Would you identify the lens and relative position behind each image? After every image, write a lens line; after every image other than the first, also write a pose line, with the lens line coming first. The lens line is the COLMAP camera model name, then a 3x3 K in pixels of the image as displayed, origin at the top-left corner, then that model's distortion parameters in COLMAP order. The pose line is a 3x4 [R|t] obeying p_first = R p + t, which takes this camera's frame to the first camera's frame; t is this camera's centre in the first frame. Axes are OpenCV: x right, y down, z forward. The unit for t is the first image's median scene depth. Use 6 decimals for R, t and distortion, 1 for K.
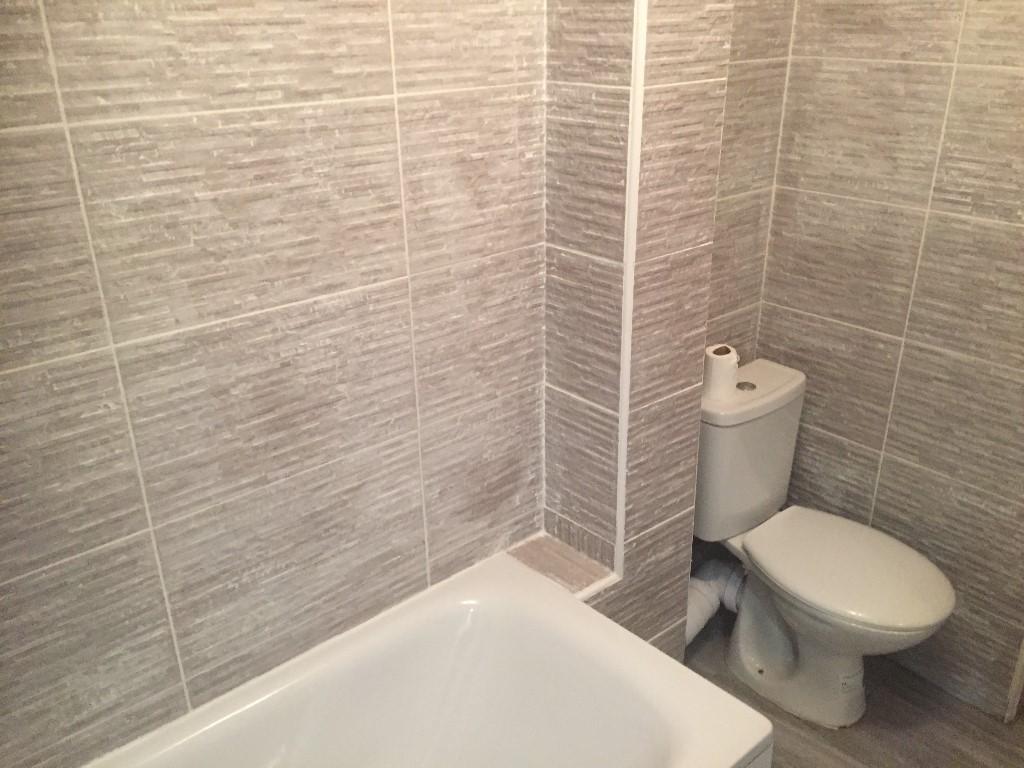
lens RADIAL K [[882.3, 0, 512.0], [0, 882.3, 384.0], [0, 0, 1]] dist [0.104581, -0.147246]
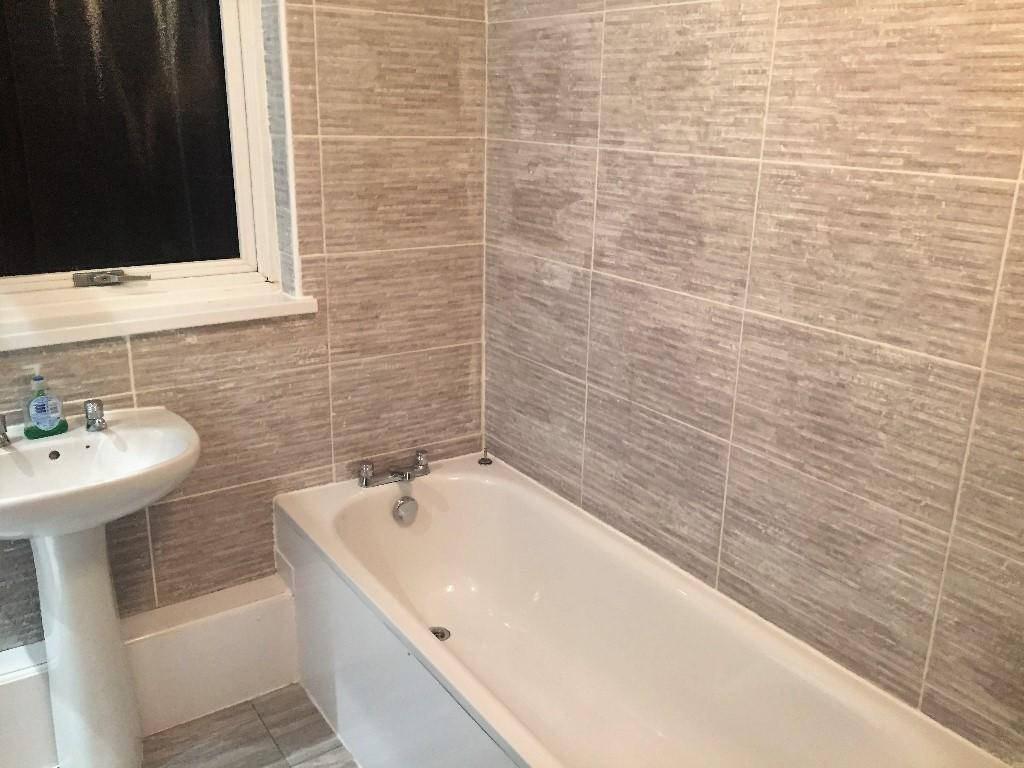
lens RADIAL K [[882.3, 0, 512.0], [0, 882.3, 384.0], [0, 0, 1]] dist [0.104581, -0.147246]
pose [[-0.118036, 0.317644, -0.940835, 0.953874], [-0.412296, 0.846255, 0.337438, -0.255729], [0.903371, 0.427733, 0.031075, 0.610006]]
